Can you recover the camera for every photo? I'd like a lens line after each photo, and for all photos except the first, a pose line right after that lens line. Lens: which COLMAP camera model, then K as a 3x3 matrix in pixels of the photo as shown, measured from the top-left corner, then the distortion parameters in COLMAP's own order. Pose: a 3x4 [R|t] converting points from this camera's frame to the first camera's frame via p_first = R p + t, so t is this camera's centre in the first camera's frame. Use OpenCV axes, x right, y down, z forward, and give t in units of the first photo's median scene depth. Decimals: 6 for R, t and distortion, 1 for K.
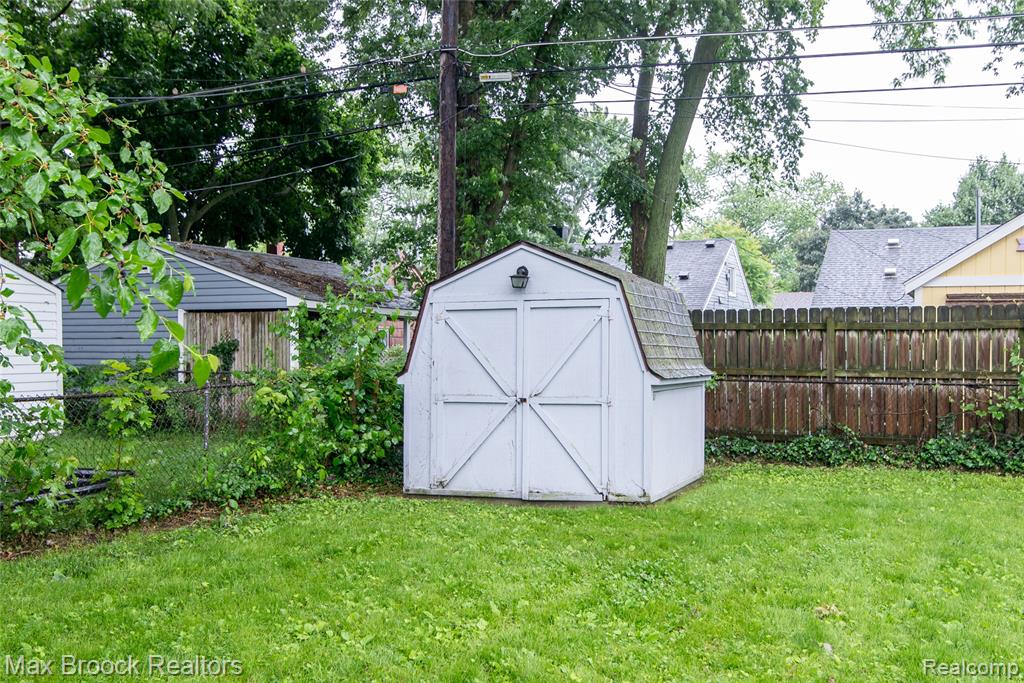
lens RADIAL K [[1152.8, 0, 512.0], [0, 1152.8, 341.5], [0, 0, 1]] dist [-0.039741, -0.013926]
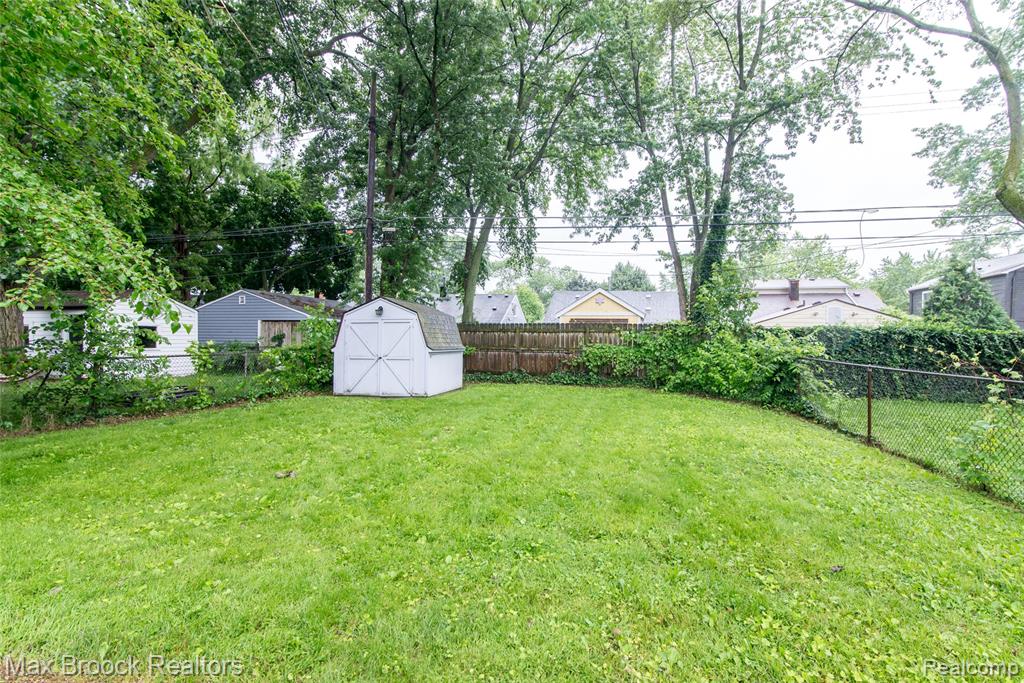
lens RADIAL K [[478.9, 0, 512.3], [0, 478.9, 325.7], [0, 0, 1]] dist [0.000405, -0.000051]
pose [[0.982843, 0.012571, 0.184017, 0.068204], [-0.008786, 0.999733, -0.021370, -0.000506], [-0.184237, 0.019387, 0.982691, -0.077465]]
